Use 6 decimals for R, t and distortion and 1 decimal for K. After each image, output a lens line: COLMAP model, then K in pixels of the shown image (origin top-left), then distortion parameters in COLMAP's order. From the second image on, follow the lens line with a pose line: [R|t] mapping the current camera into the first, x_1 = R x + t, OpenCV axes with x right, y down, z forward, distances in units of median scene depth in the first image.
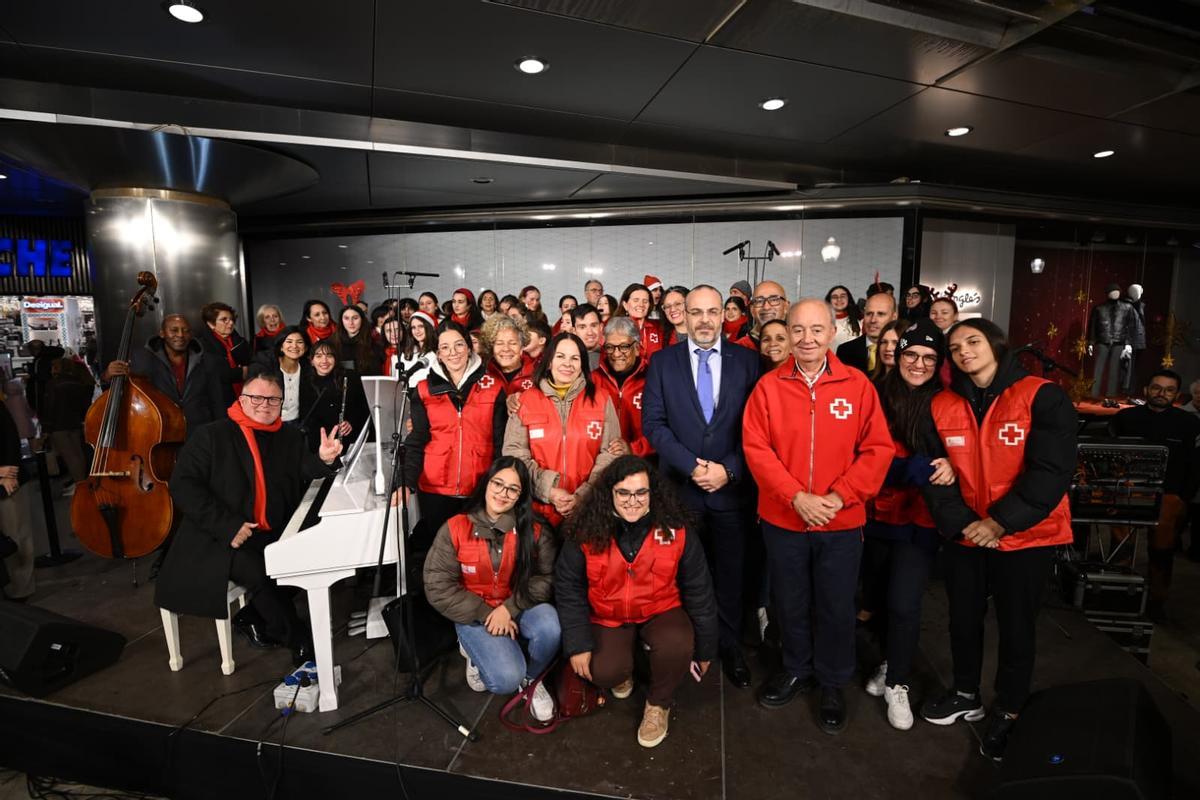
lens RADIAL K [[590.0, 0, 600.6], [0, 590.0, 395.2], [0, 0, 1]] dist [-0.033826, -0.001152]
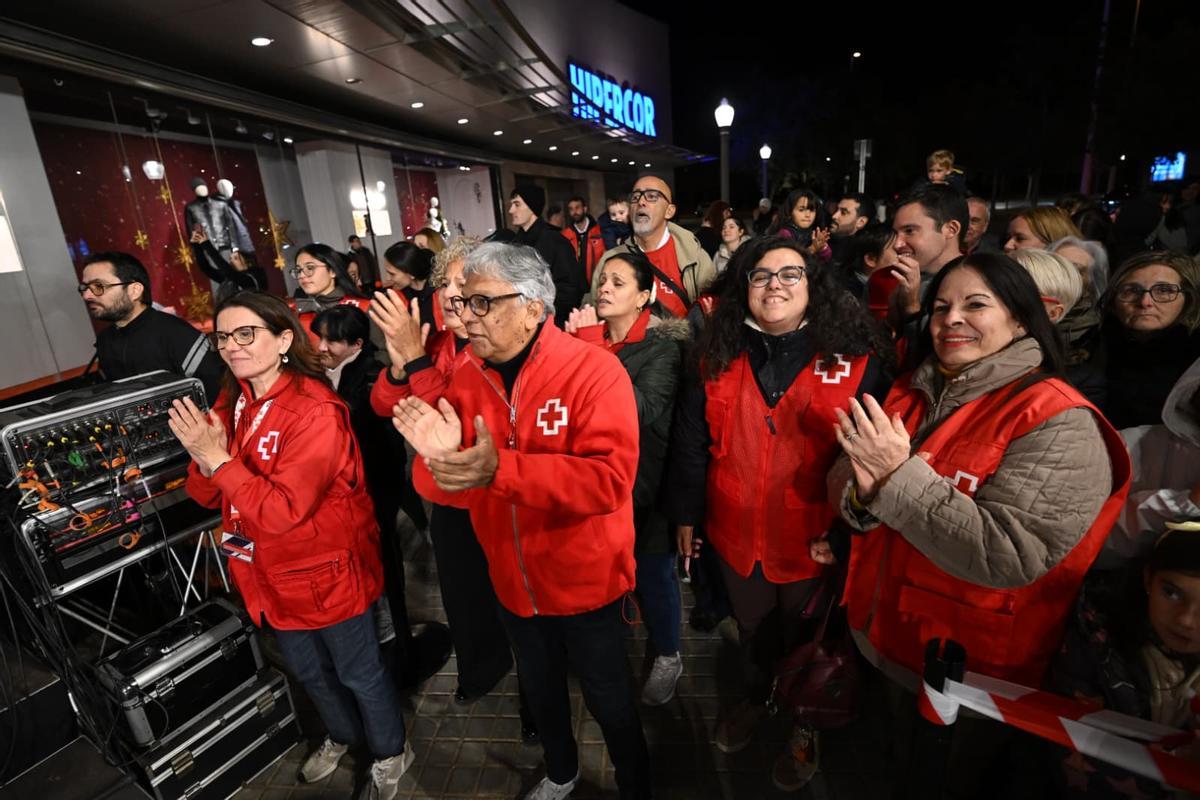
lens RADIAL K [[579.1, 0, 600.0], [0, 579.1, 400.0], [0, 0, 1]] dist [-0.054986, -0.000236]
pose [[0.314594, -0.304440, 0.899081, 0.436995], [0.181472, 0.948992, 0.257842, 0.029928], [-0.931718, 0.082043, 0.353794, 0.316755]]
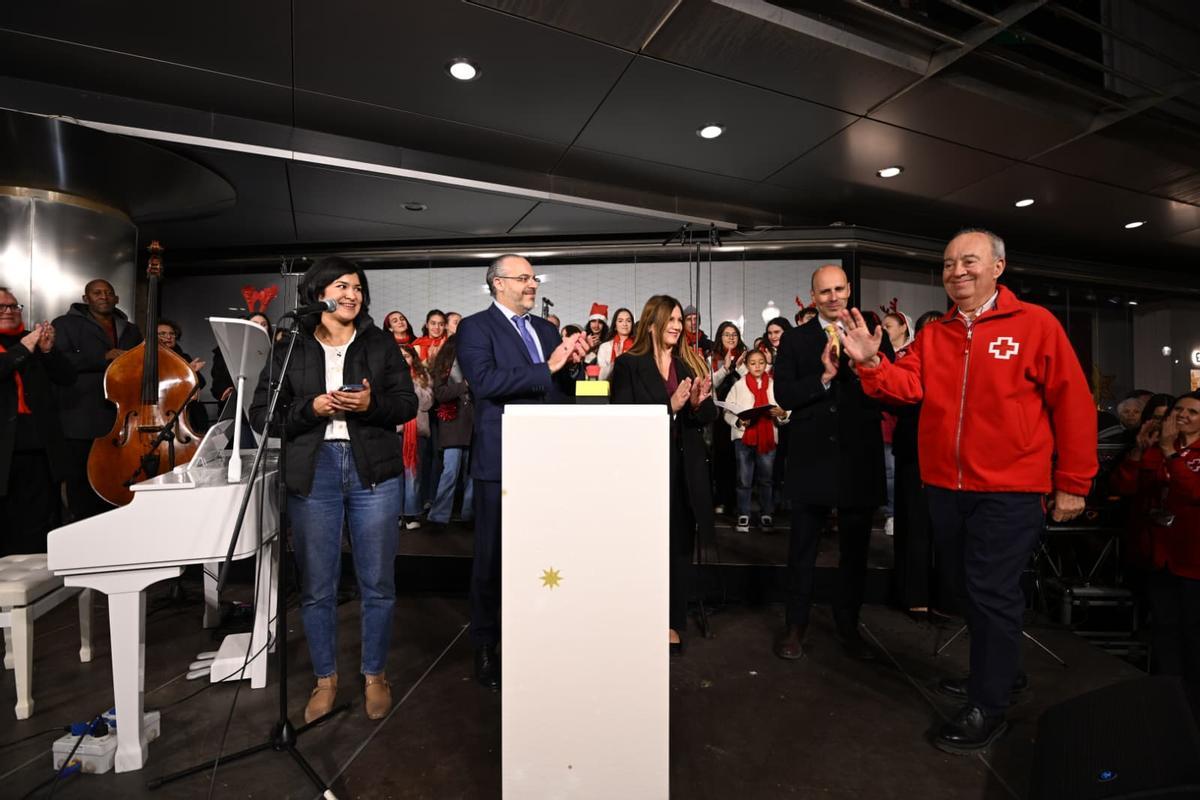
lens RADIAL K [[590.0, 0, 600.6], [0, 590.0, 395.2], [0, 0, 1]] dist [-0.033826, -0.001152]
pose [[0.996320, 0.006500, 0.085461, 0.026926], [0.005454, 0.990290, -0.138907, 0.093026], [-0.085535, 0.138862, 0.986611, 0.097245]]
